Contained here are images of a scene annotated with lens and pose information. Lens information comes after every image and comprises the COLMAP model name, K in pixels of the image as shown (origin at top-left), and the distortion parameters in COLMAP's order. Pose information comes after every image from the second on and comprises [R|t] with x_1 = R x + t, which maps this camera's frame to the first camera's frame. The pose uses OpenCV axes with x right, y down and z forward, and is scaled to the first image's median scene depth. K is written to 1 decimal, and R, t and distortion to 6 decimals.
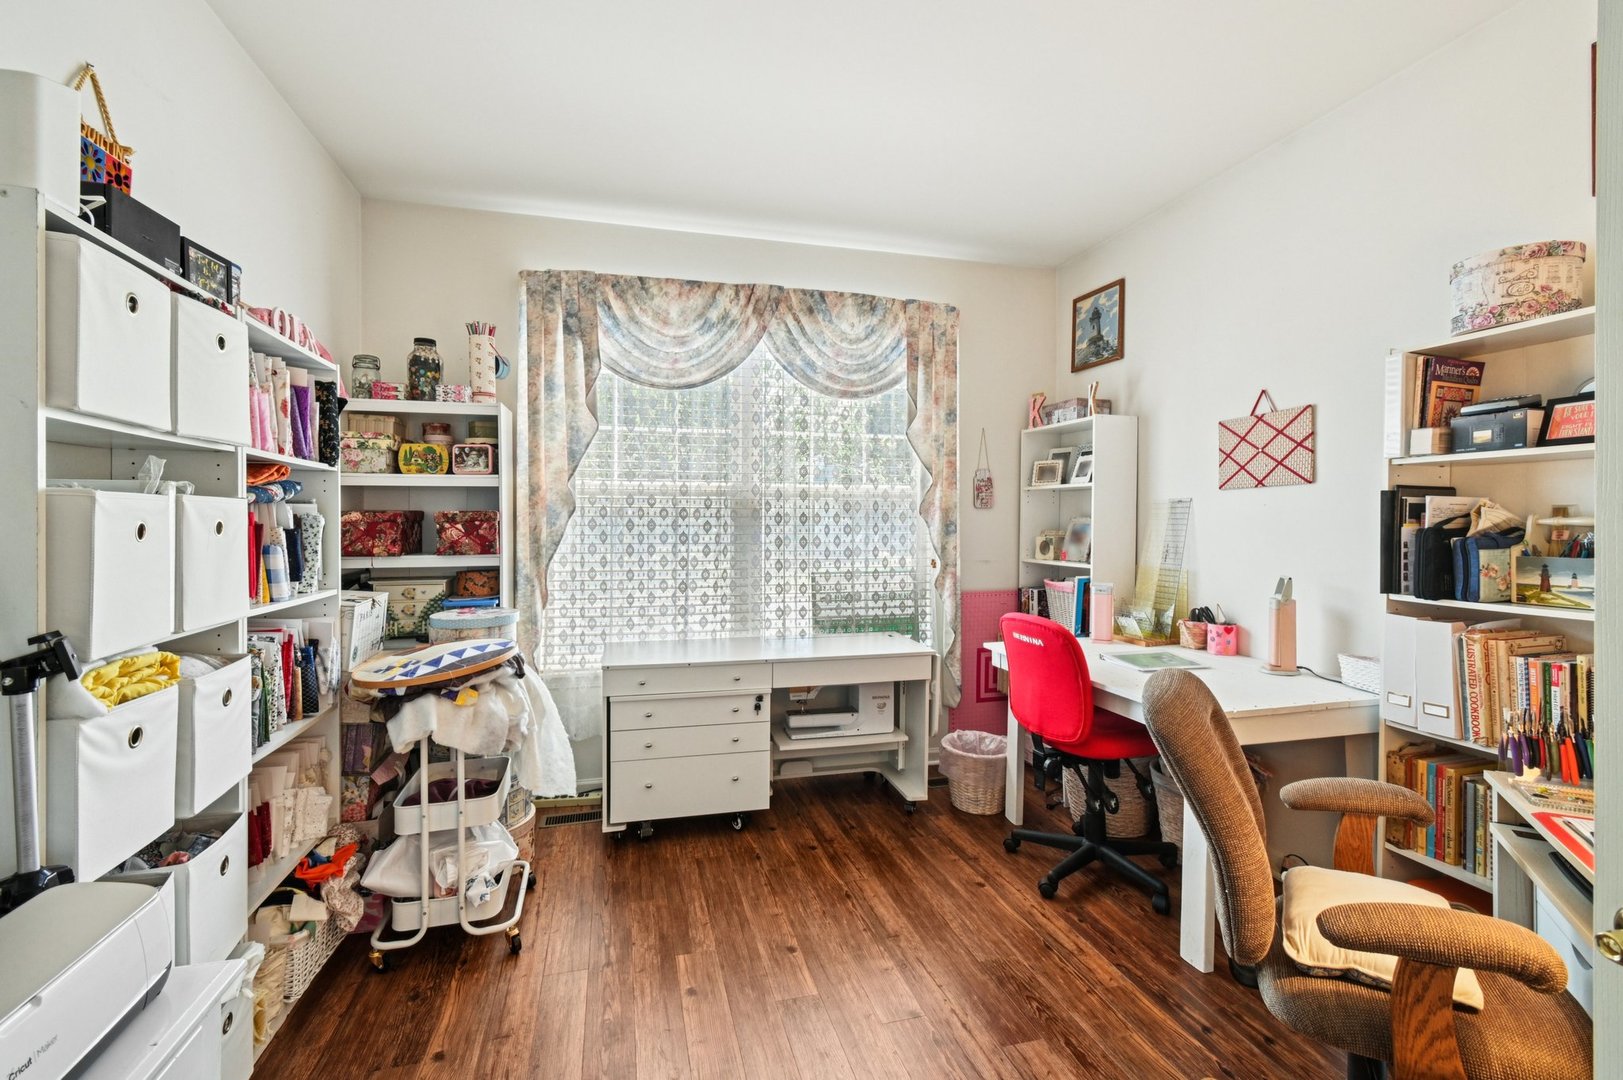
lens RADIAL K [[738.5, 0, 811.5], [0, 738.5, 540.0], [0, 0, 1]] dist [0.034305, 0.000083]
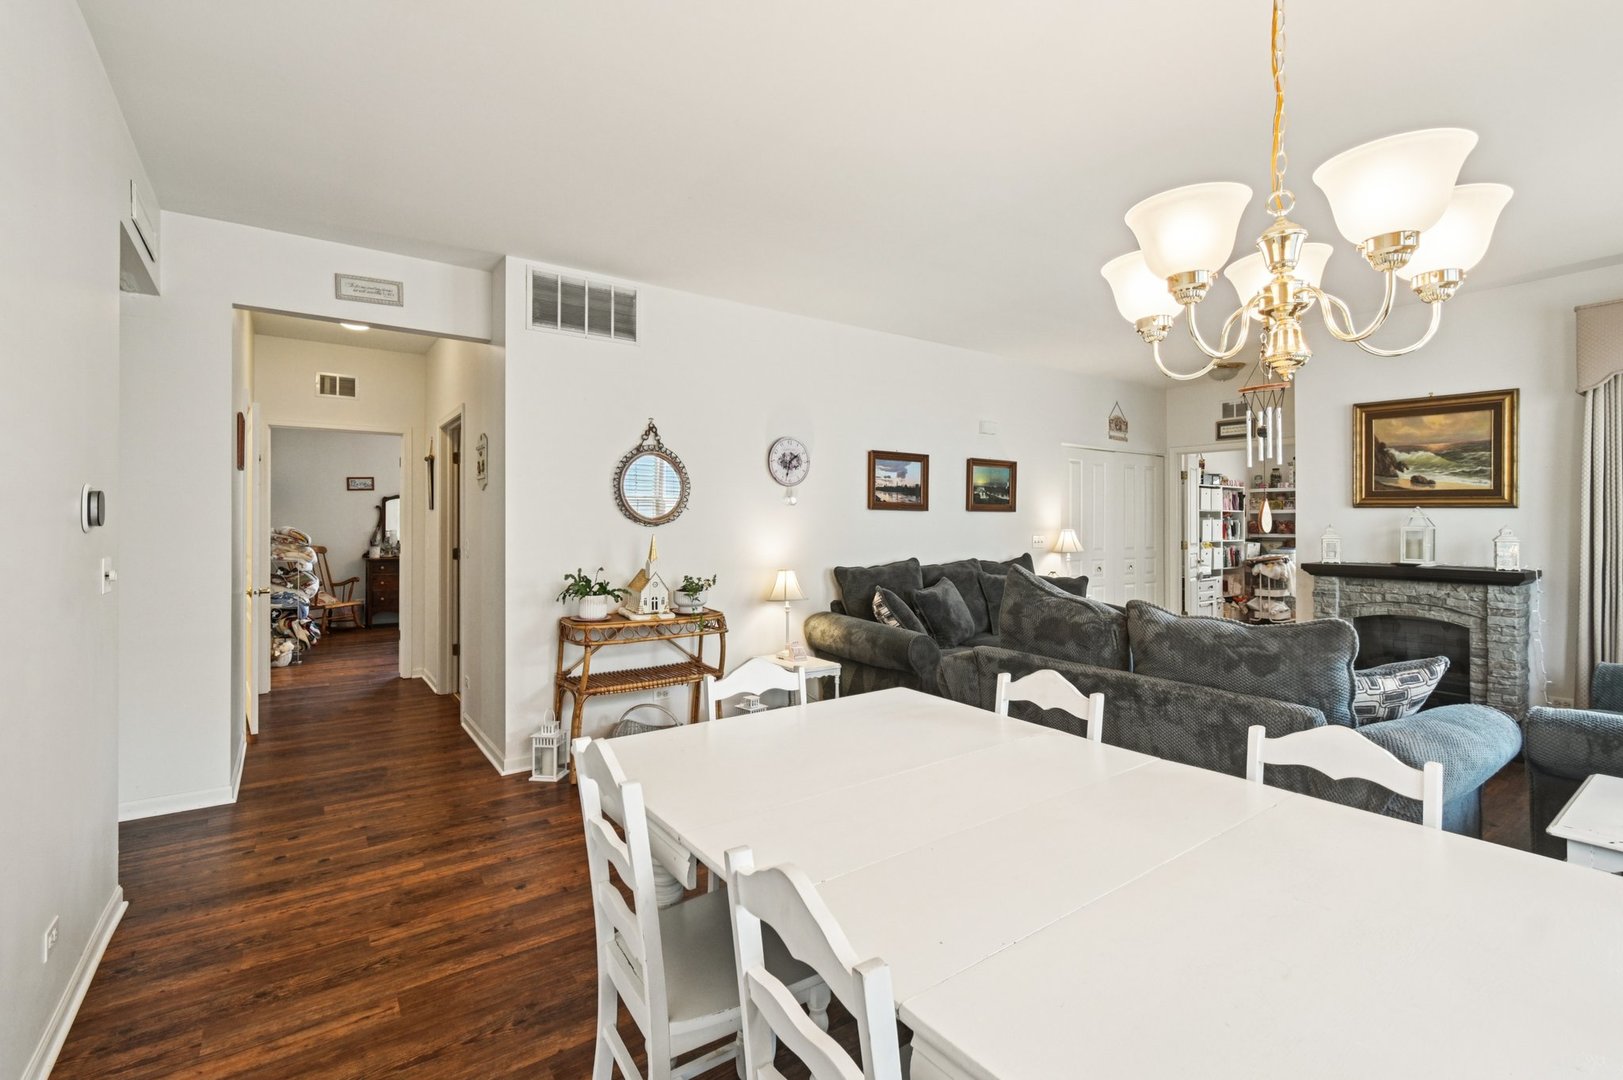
lens RADIAL K [[727.5, 0, 807.7], [0, 727.5, 521.2], [0, 0, 1]] dist [0.006988, -0.000003]
pose [[0.358401, -0.004932, -0.933555, 1.669595], [-0.017965, 0.999764, -0.012179, 0.040771], [0.933395, 0.021136, 0.358228, -1.990481]]
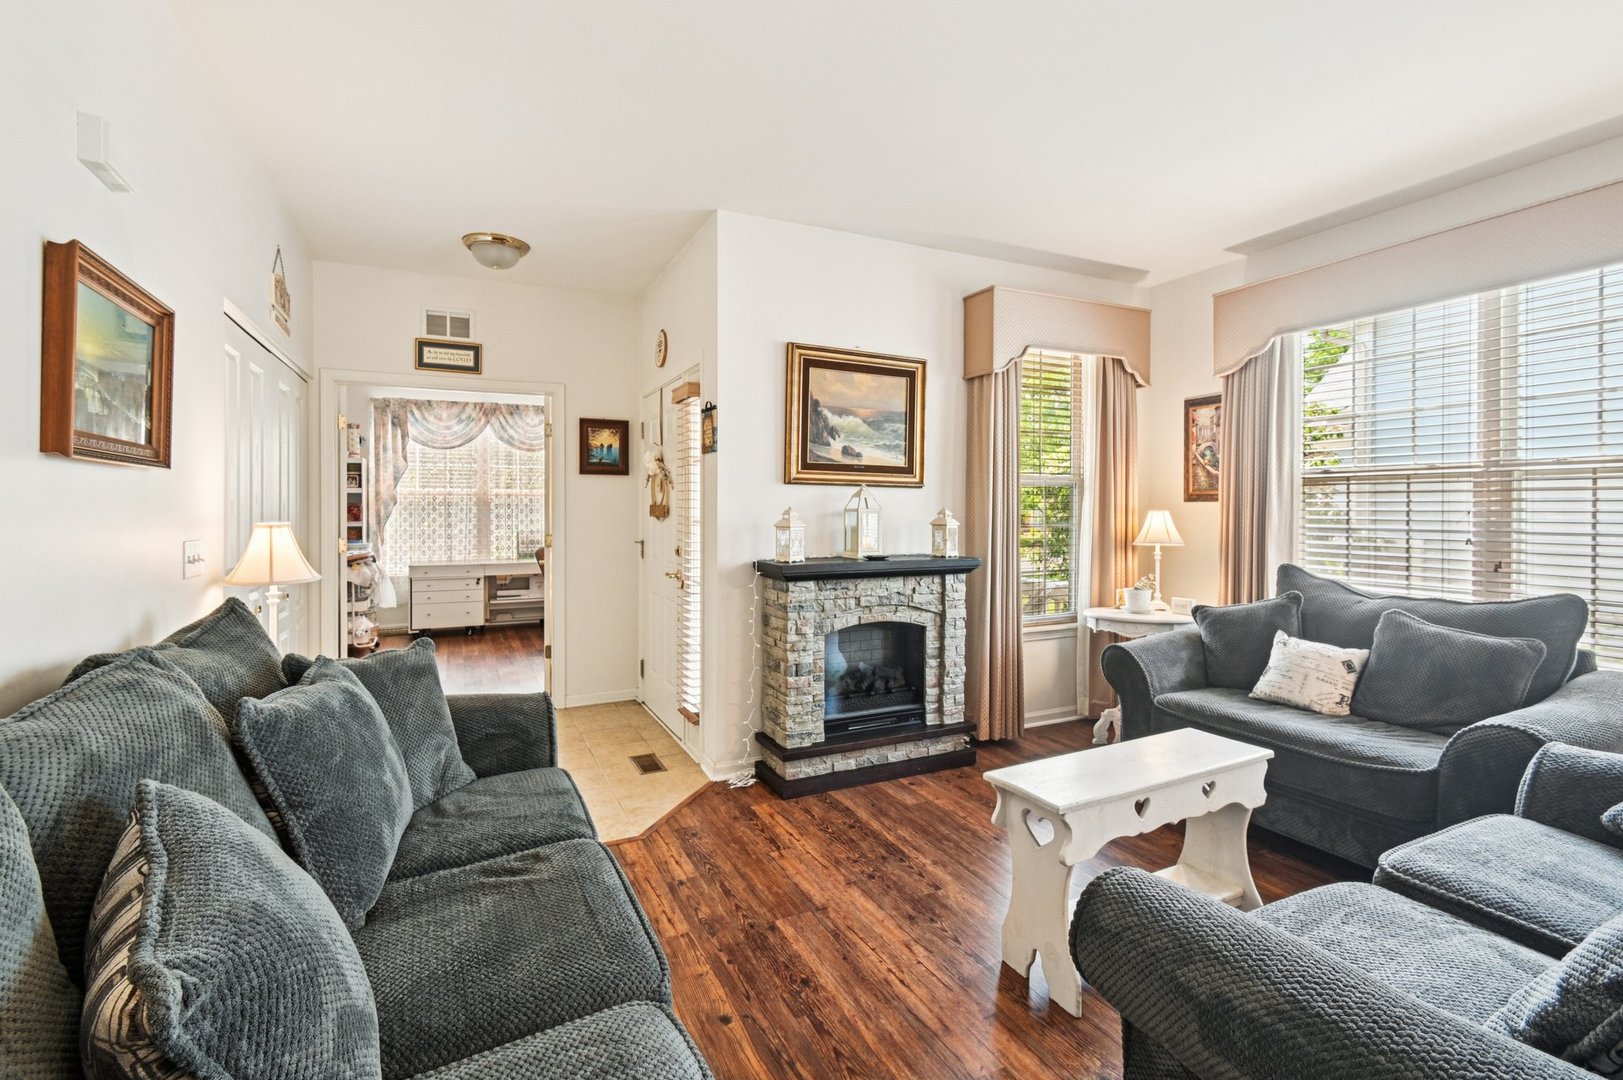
lens RADIAL K [[727.5, 0, 807.7], [0, 727.5, 521.2], [0, 0, 1]] dist [0.006988, -0.000003]
pose [[0.981961, -0.005667, 0.188997, 0.517504], [0.006592, 0.999969, -0.004265, 0.036491], [-0.188967, 0.005434, 0.981968, -1.499288]]
